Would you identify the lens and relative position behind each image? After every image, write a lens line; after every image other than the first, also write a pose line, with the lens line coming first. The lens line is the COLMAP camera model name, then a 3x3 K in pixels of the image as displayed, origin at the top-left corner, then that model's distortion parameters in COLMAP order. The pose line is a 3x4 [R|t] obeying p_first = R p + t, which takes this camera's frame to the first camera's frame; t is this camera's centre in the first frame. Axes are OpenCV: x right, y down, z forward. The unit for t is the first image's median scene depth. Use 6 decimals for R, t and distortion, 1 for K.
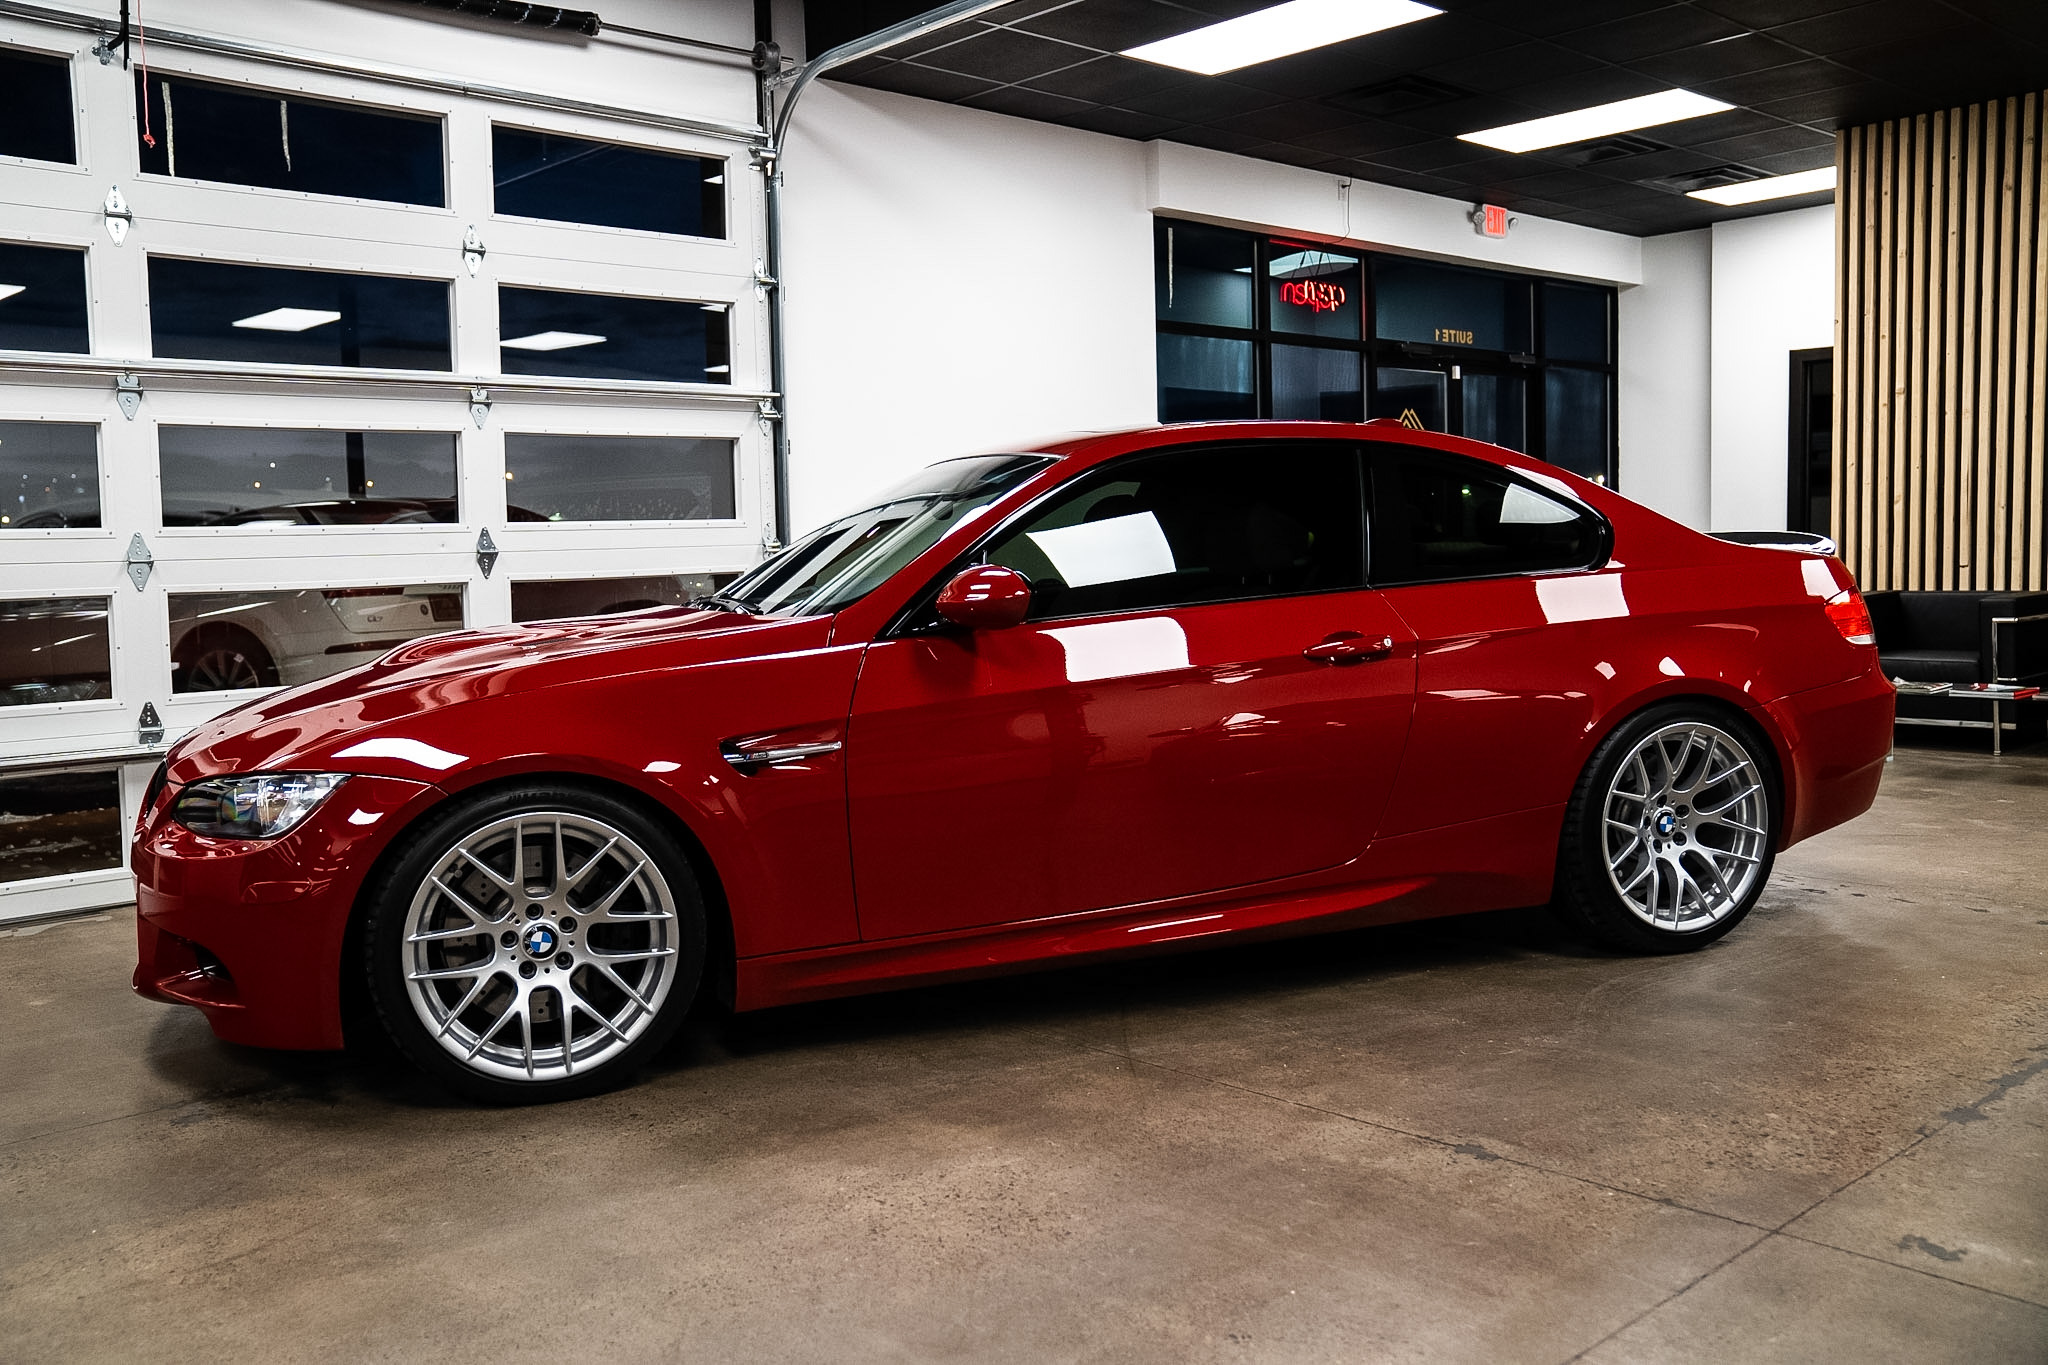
lens RADIAL K [[1780.0, 0, 1017.7], [0, 1780.0, 680.0], [0, 0, 1]] dist [-0.039871, 0.084056]
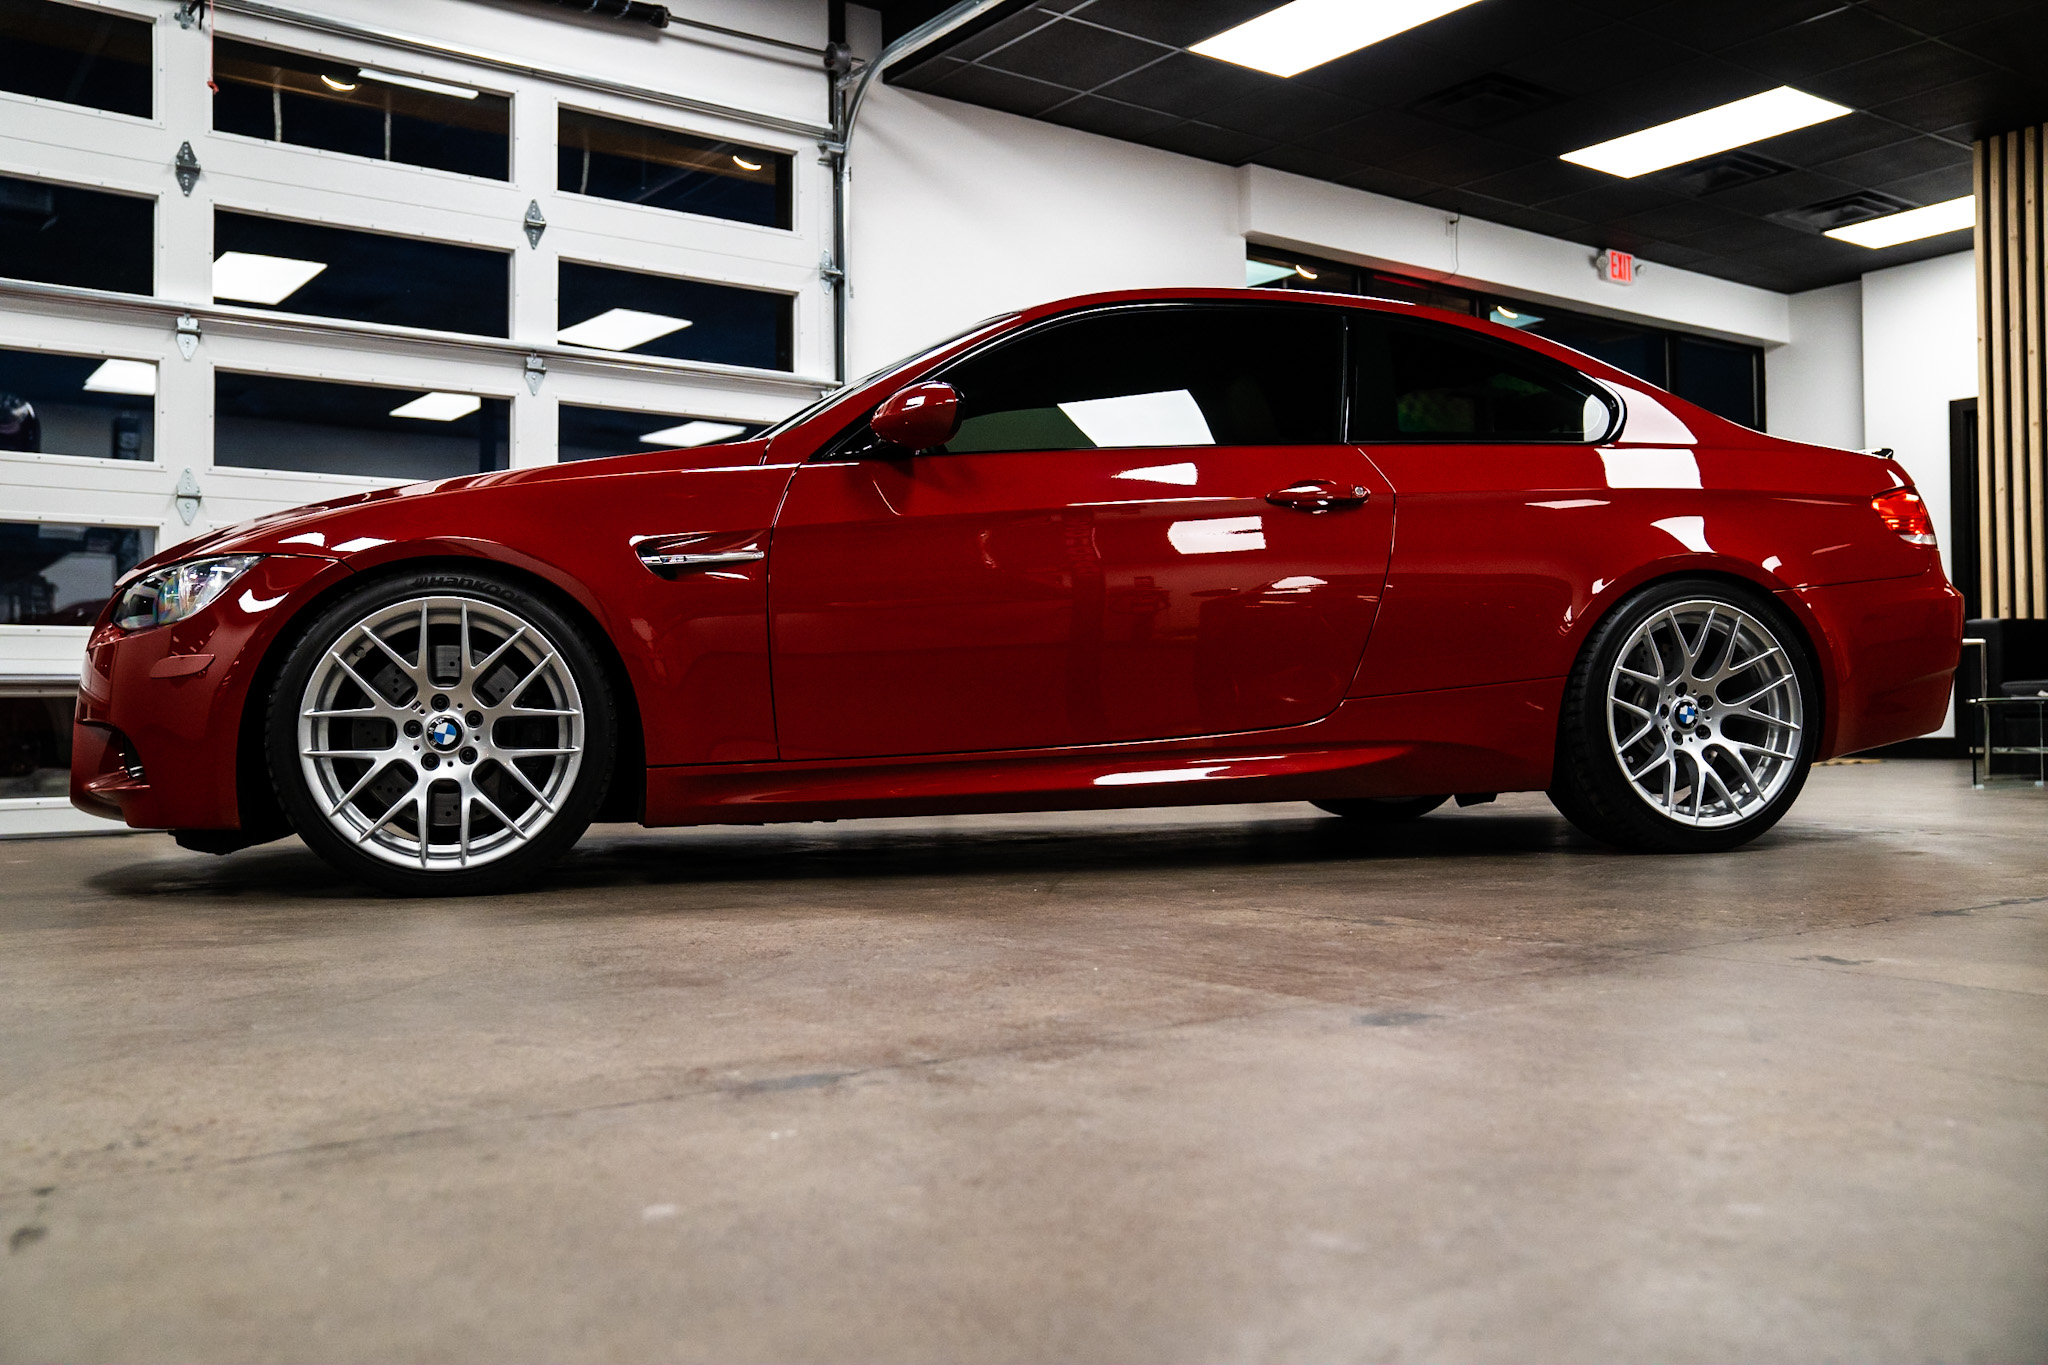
lens RADIAL K [[1806.4, 0, 1021.6], [0, 1806.4, 684.5], [0, 0, 1]] dist [-0.029646, 0.084386]
pose [[0.994155, 0.010375, -0.107465, 0.121389], [-0.020864, 0.995071, -0.096947, 0.163307], [0.105929, 0.098622, 0.989471, 0.032269]]
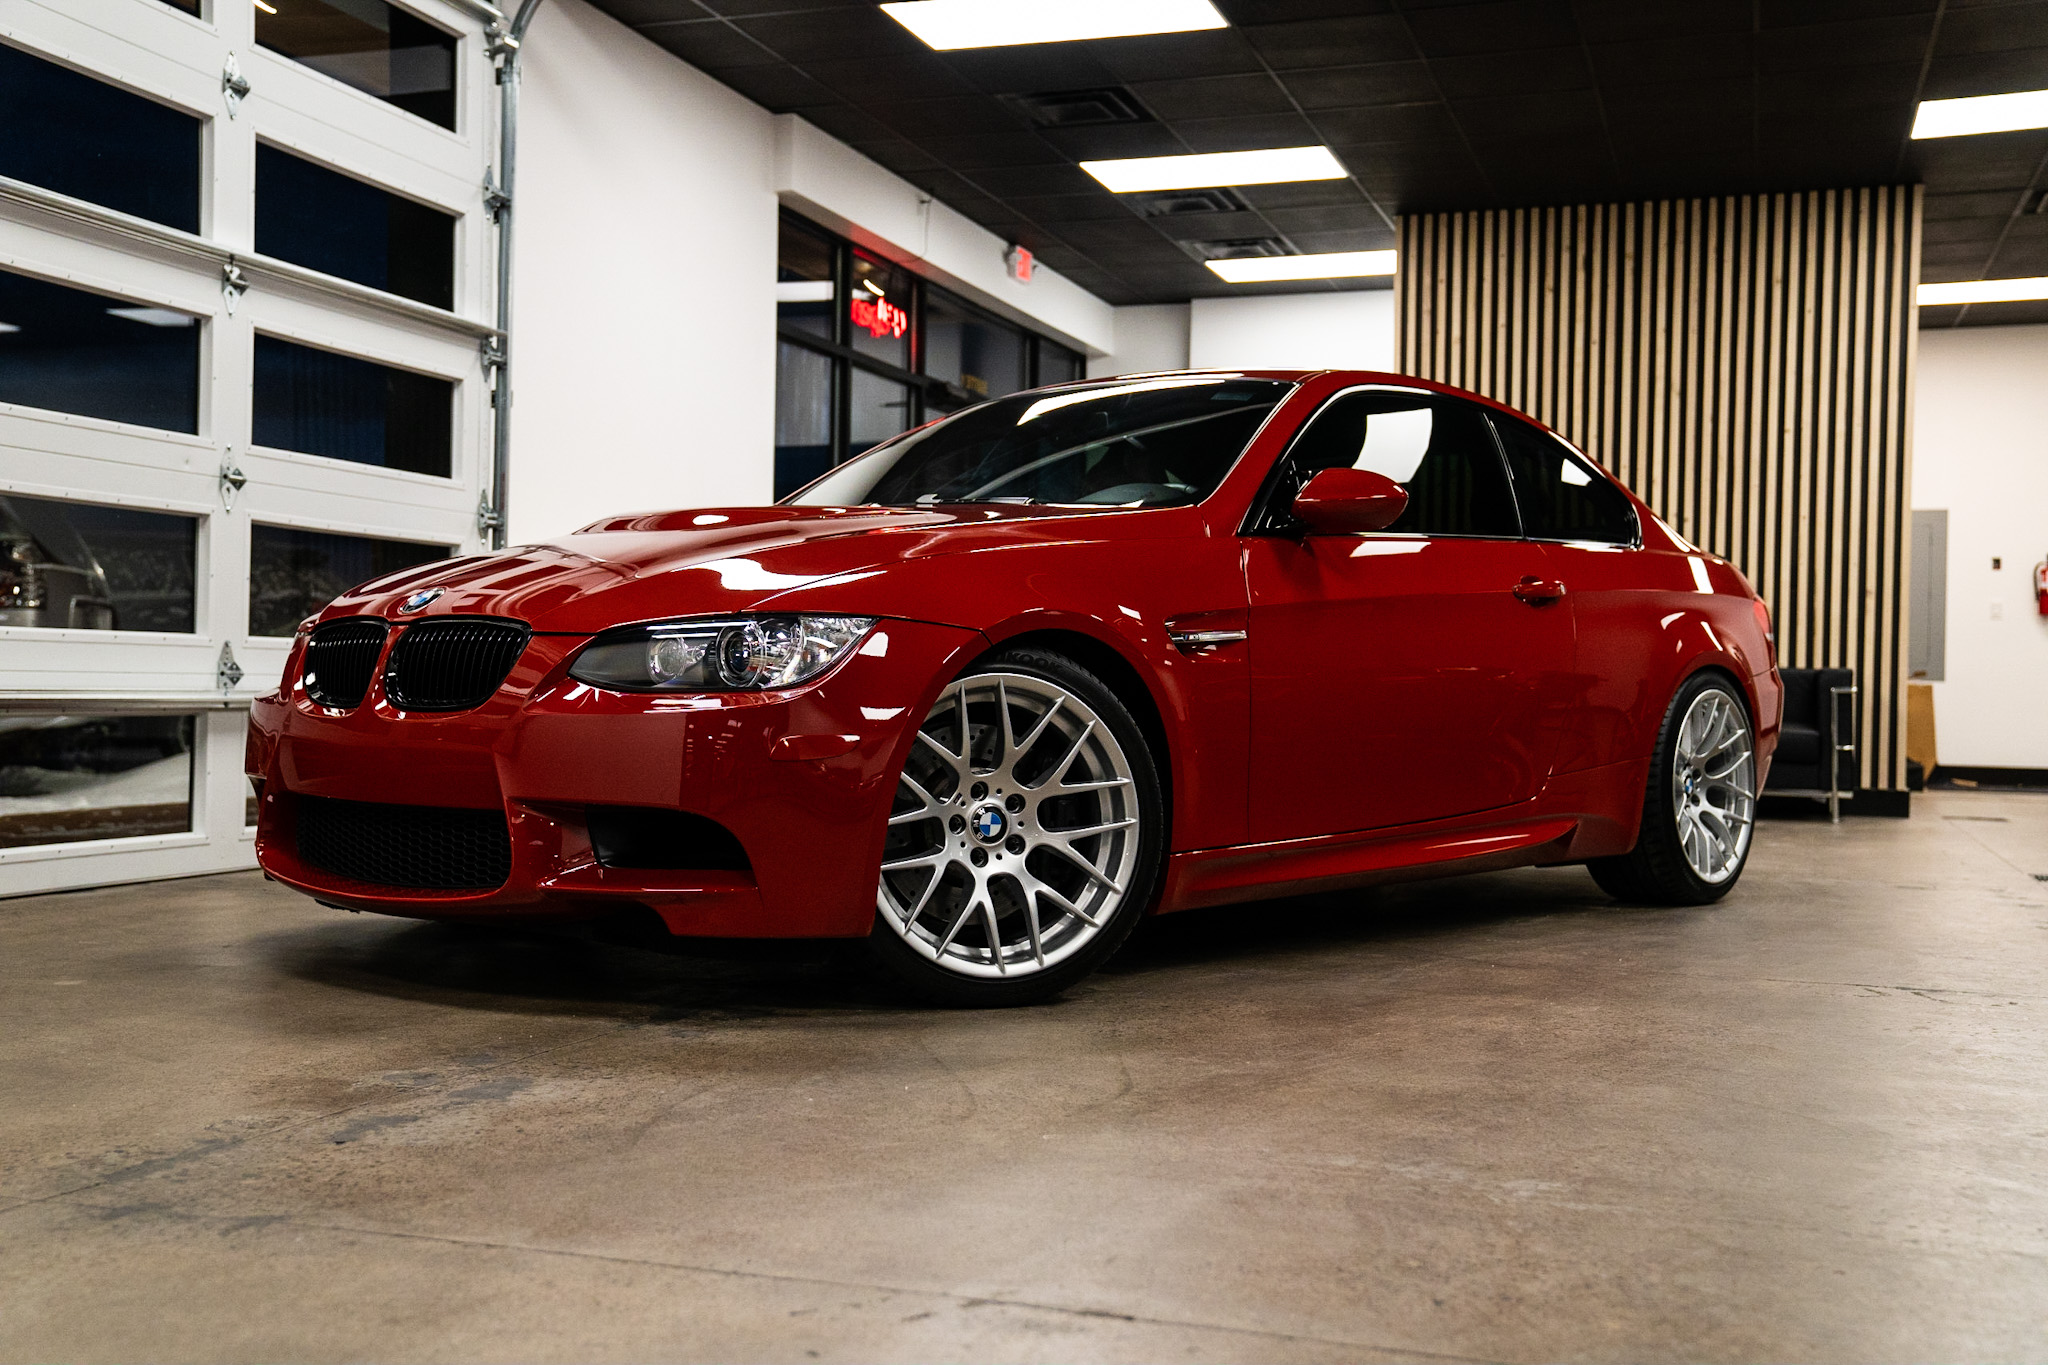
lens RADIAL K [[2166.0, 0, 1018.5], [0, 2166.0, 666.7], [0, 0, 1]] dist [0.002140, 0.000000]
pose [[0.883943, 0.047040, 0.465222, -0.590192], [-0.003838, 0.995623, -0.093379, 0.132804], [-0.467578, 0.080756, 0.880255, 0.037593]]
